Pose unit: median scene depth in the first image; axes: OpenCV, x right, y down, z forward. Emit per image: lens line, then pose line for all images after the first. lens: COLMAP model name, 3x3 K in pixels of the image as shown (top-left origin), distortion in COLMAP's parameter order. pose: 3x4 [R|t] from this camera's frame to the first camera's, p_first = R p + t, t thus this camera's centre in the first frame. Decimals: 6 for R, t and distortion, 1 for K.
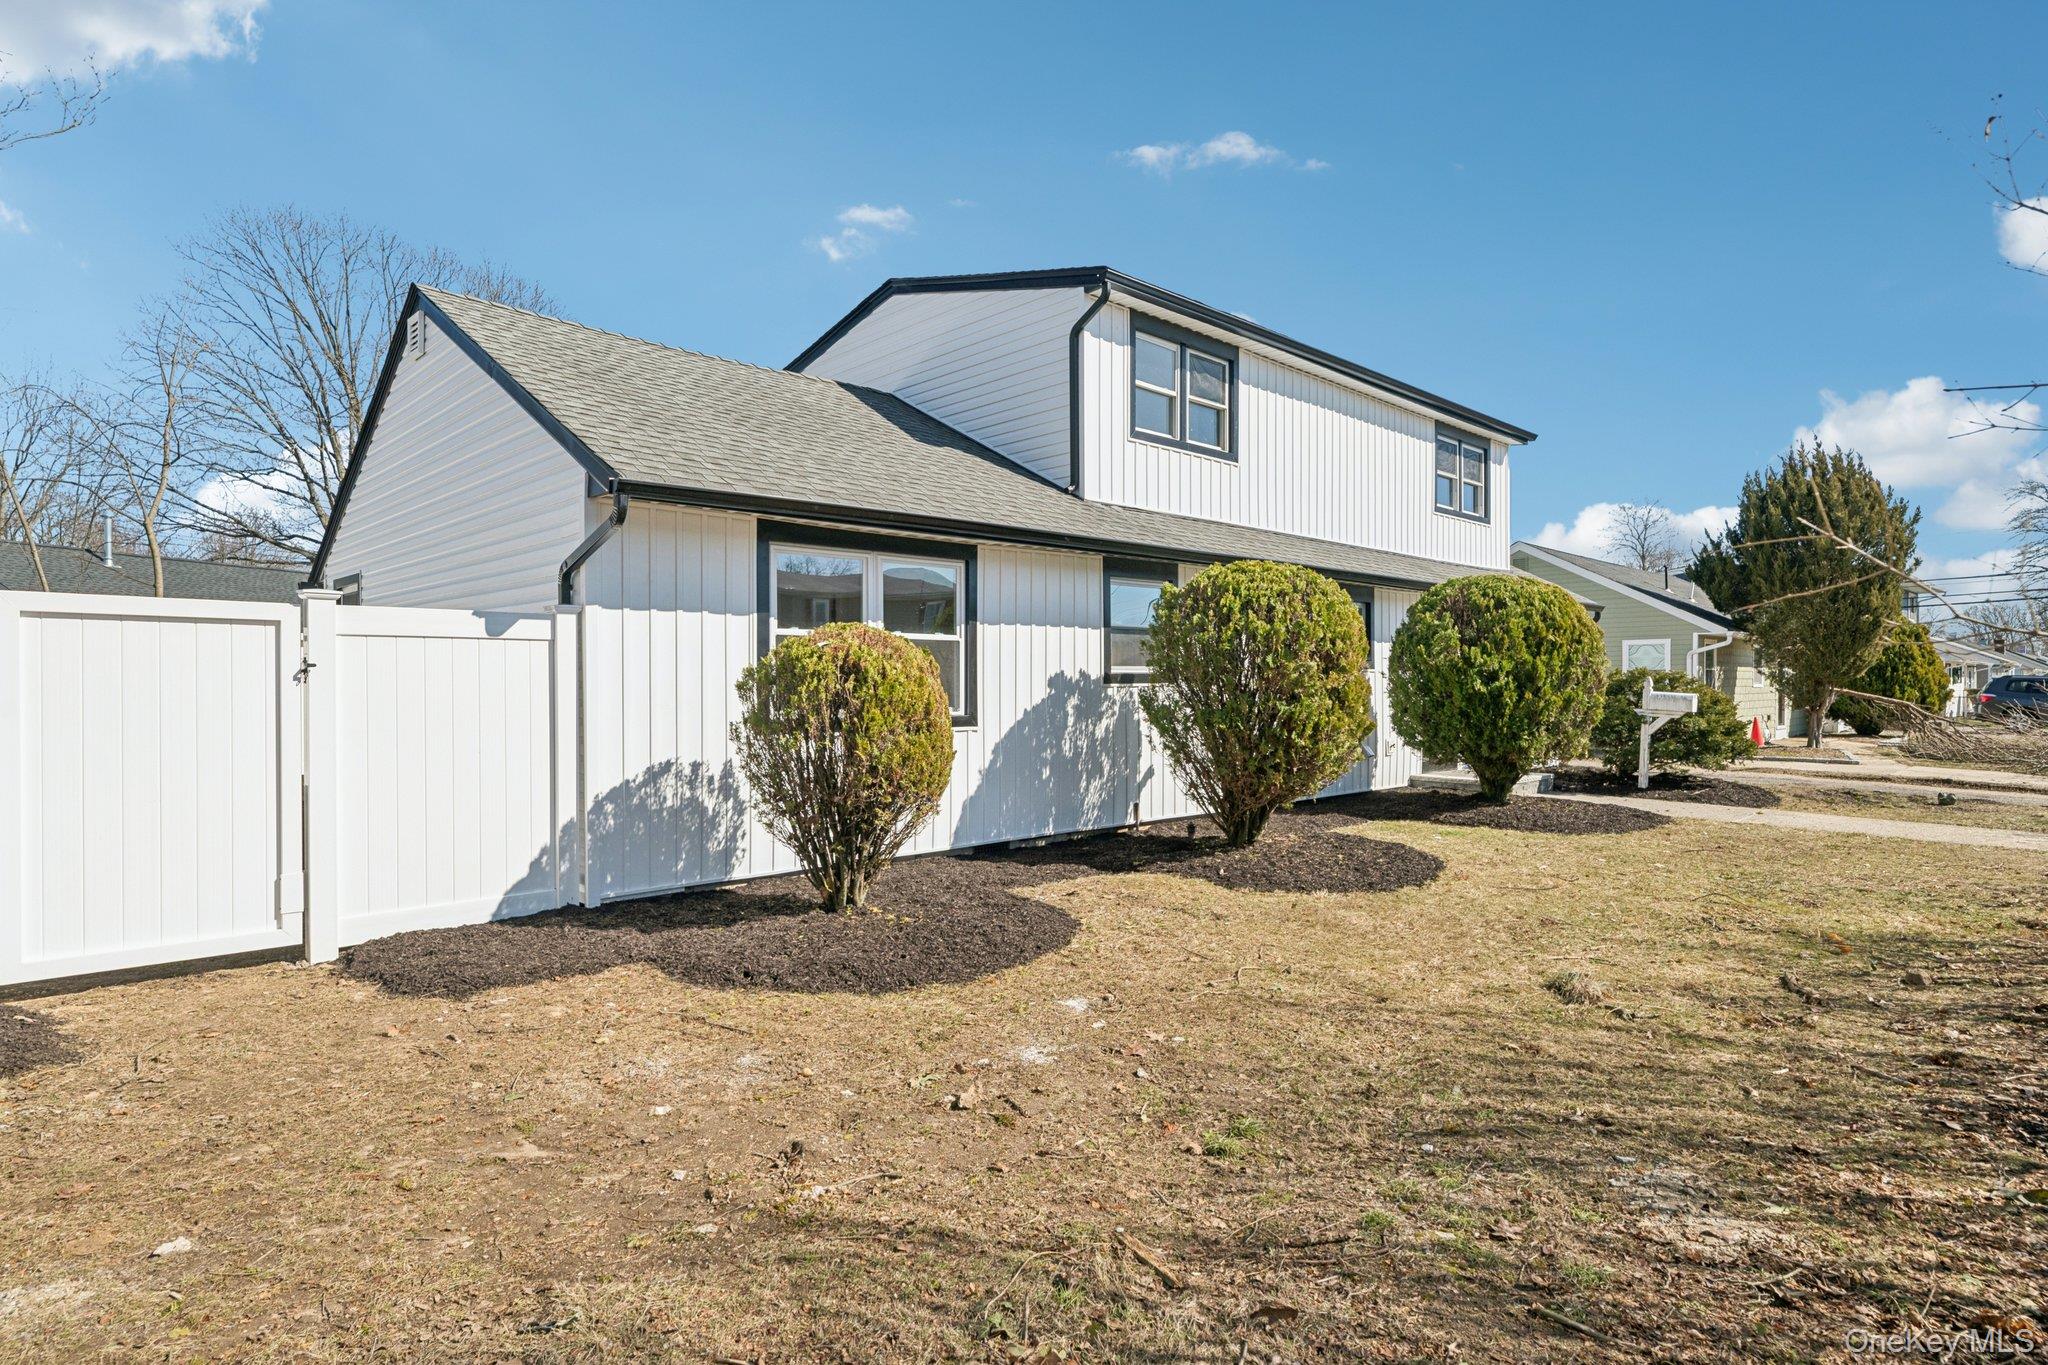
lens RADIAL K [[1095.7, 0, 1024.3], [0, 1095.7, 685.0], [0, 0, 1]] dist [0.002628, 0.000055]
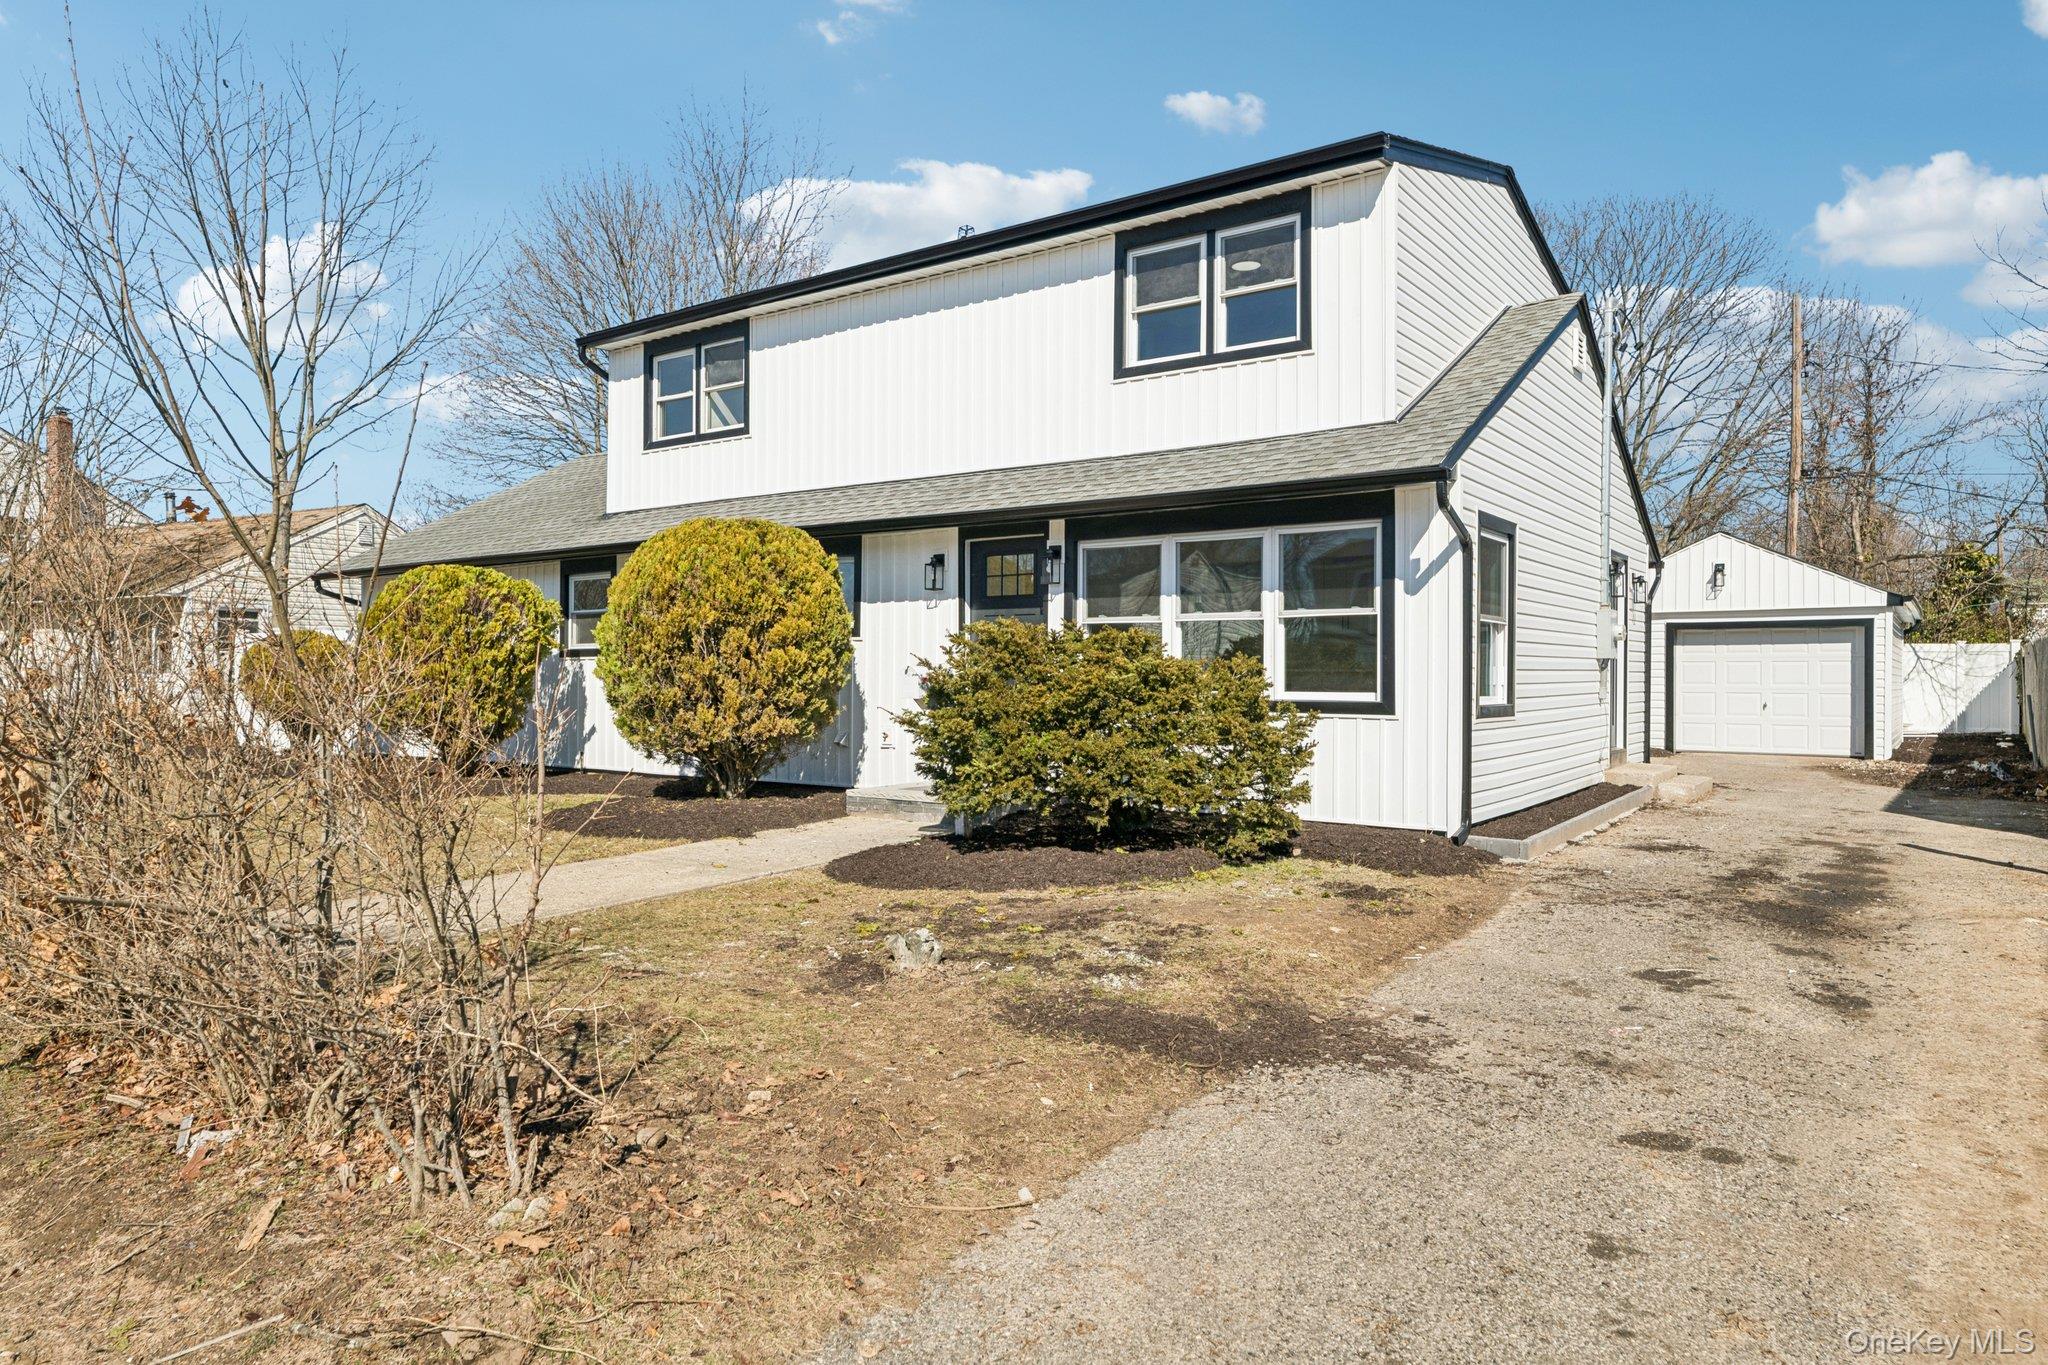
lens RADIAL K [[1241.7, 0, 1023.1], [0, 1241.7, 669.5], [0, 0, 1]] dist [-0.005441, -0.000329]
pose [[0.173730, 0.010548, -0.984737, 1.396841], [-0.005419, 0.999938, 0.009755, -0.004270], [0.984778, 0.003642, 0.173777, 1.093886]]
